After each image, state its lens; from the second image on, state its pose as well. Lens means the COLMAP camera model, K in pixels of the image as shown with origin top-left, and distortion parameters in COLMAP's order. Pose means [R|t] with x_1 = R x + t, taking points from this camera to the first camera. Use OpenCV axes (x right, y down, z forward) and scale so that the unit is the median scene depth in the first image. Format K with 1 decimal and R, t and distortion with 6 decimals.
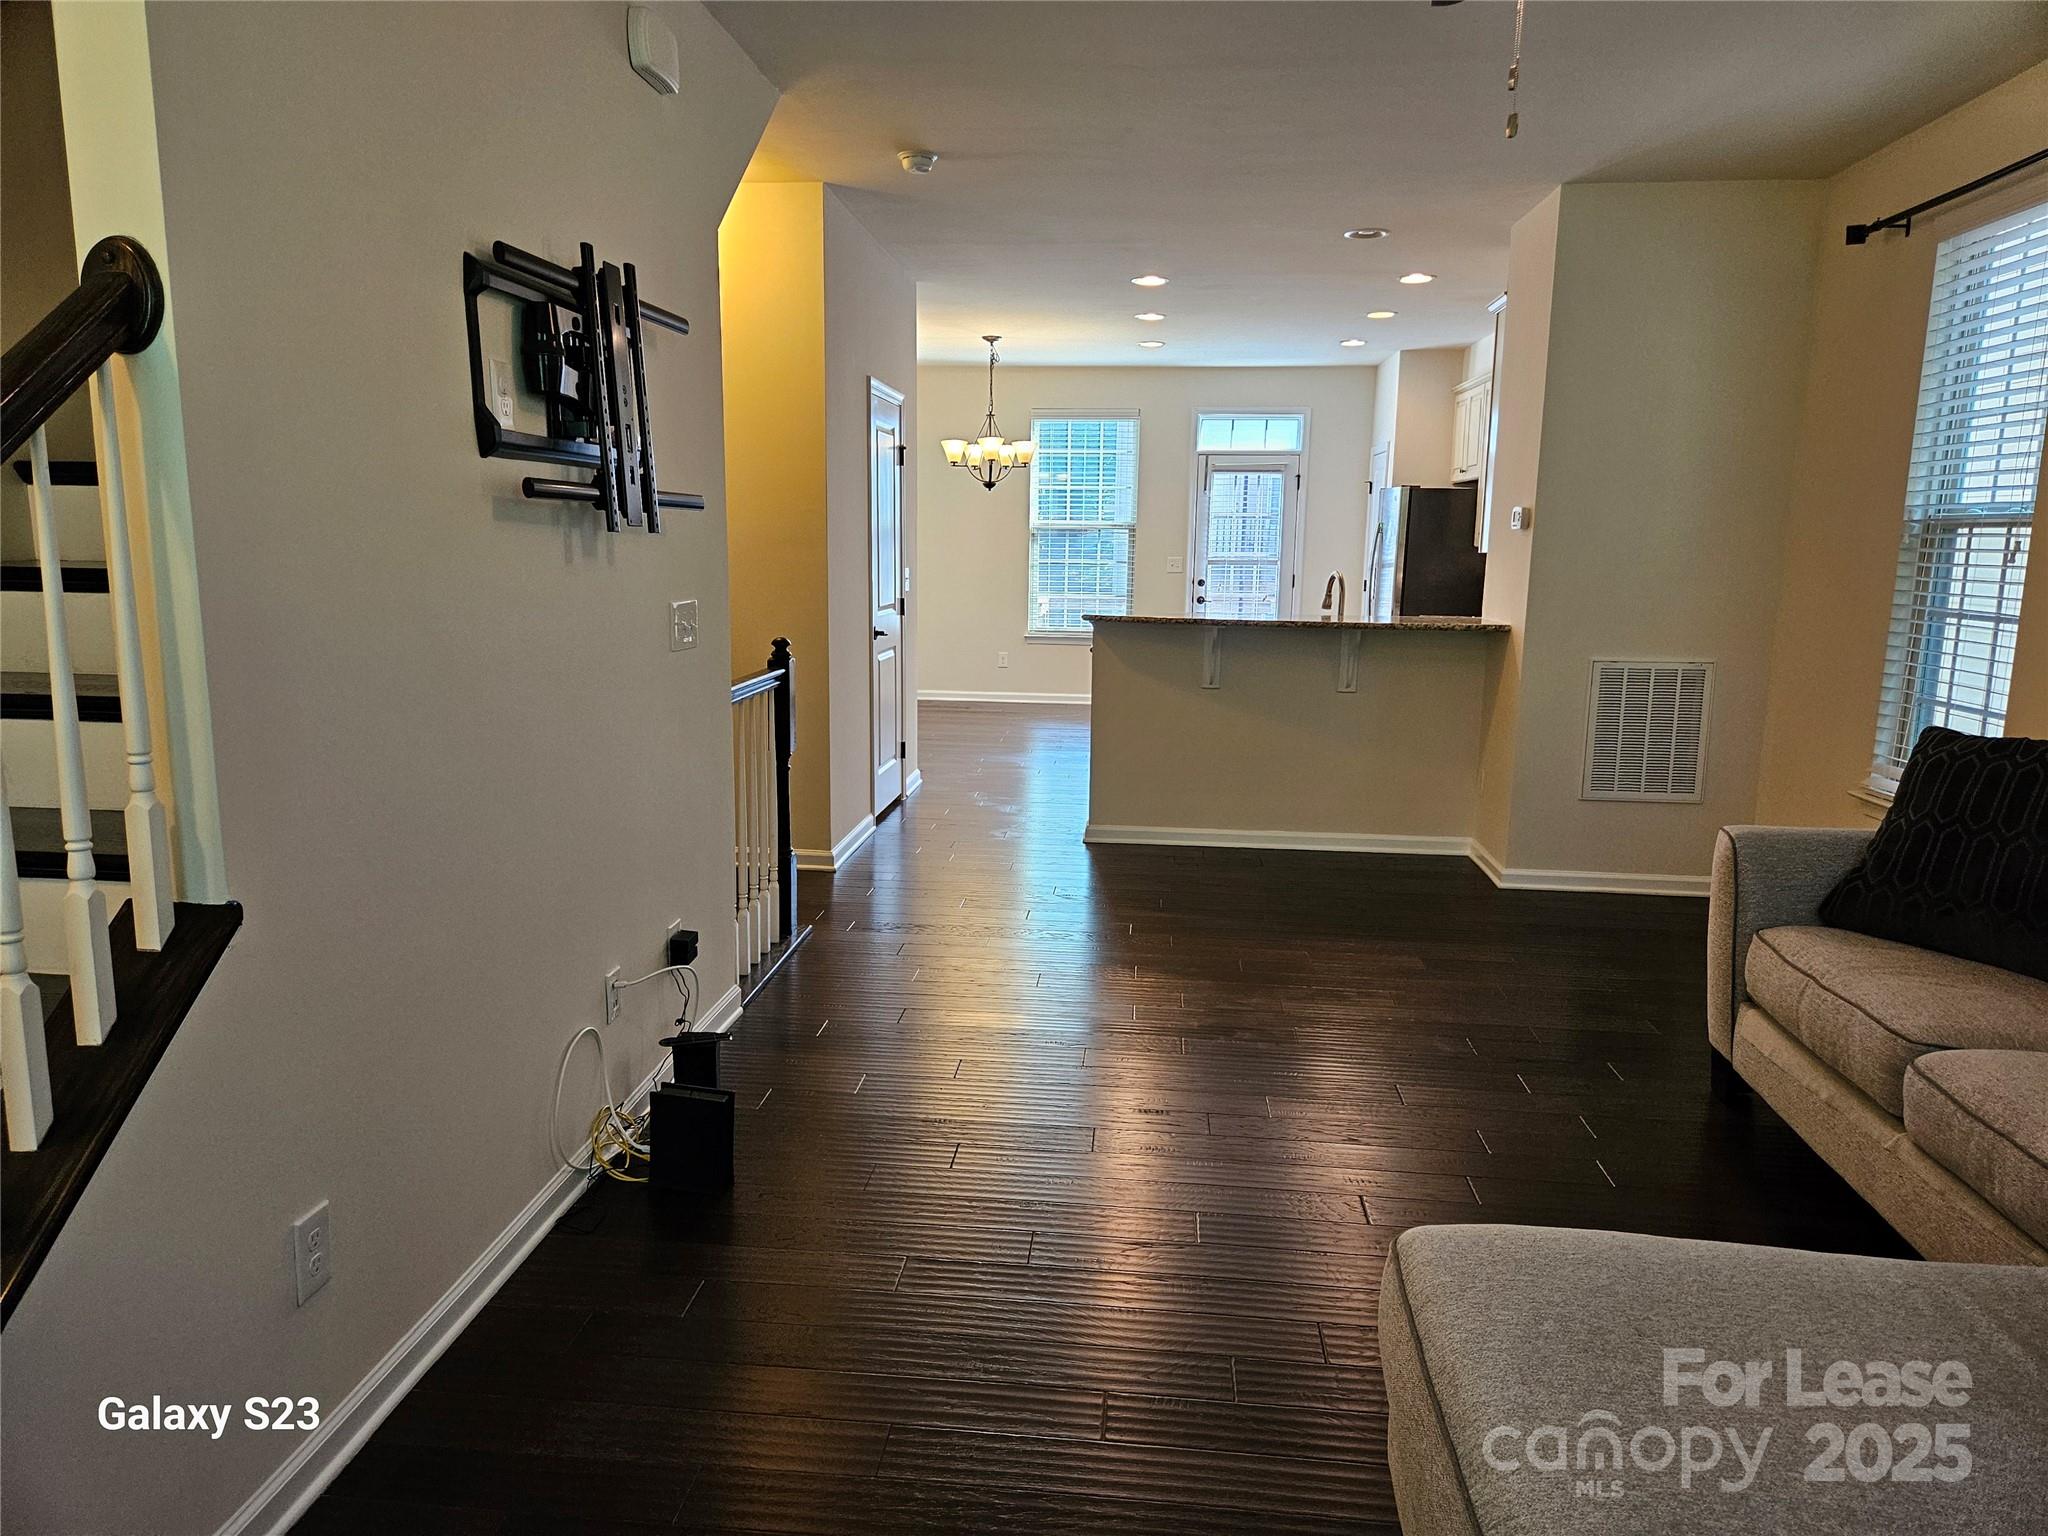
lens RADIAL K [[1369.3, 0, 1016.5], [0, 1369.3, 772.3], [0, 0, 1]] dist [0.086244, -0.081731]
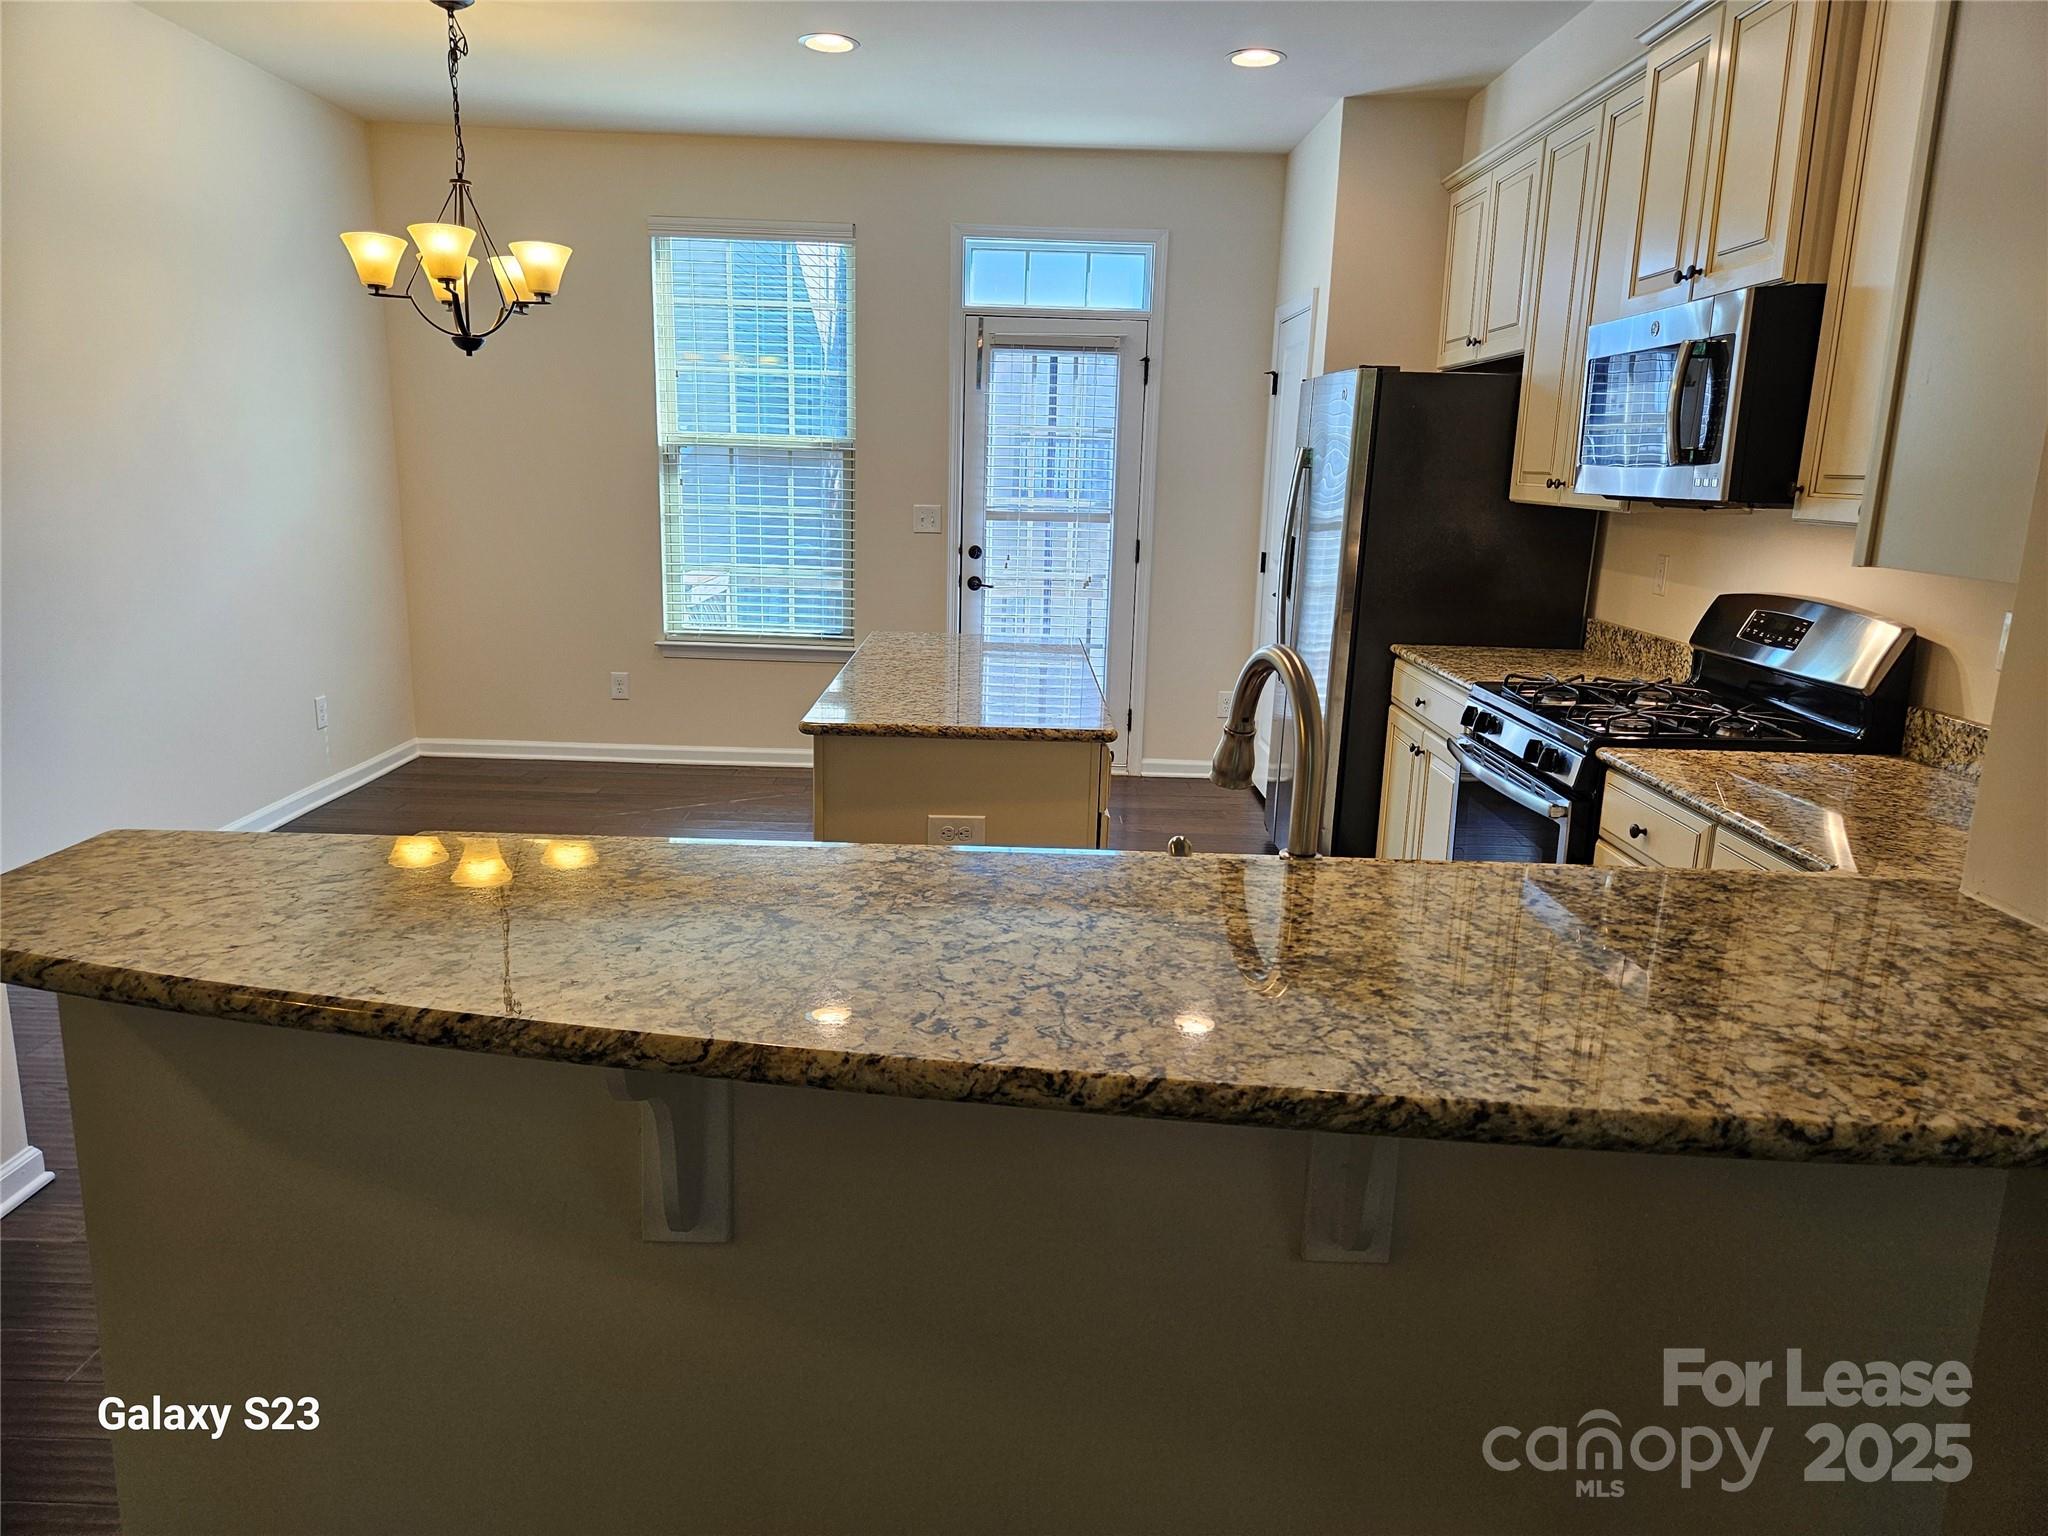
lens RADIAL K [[1369.3, 0, 1016.5], [0, 1369.3, 772.3], [0, 0, 1]] dist [0.086244, -0.081731]
pose [[0.994868, -0.007294, 0.100917, 0.096306], [0.002173, 0.998709, 0.050758, -0.078593], [-0.101157, -0.050278, 0.993599, 0.450085]]
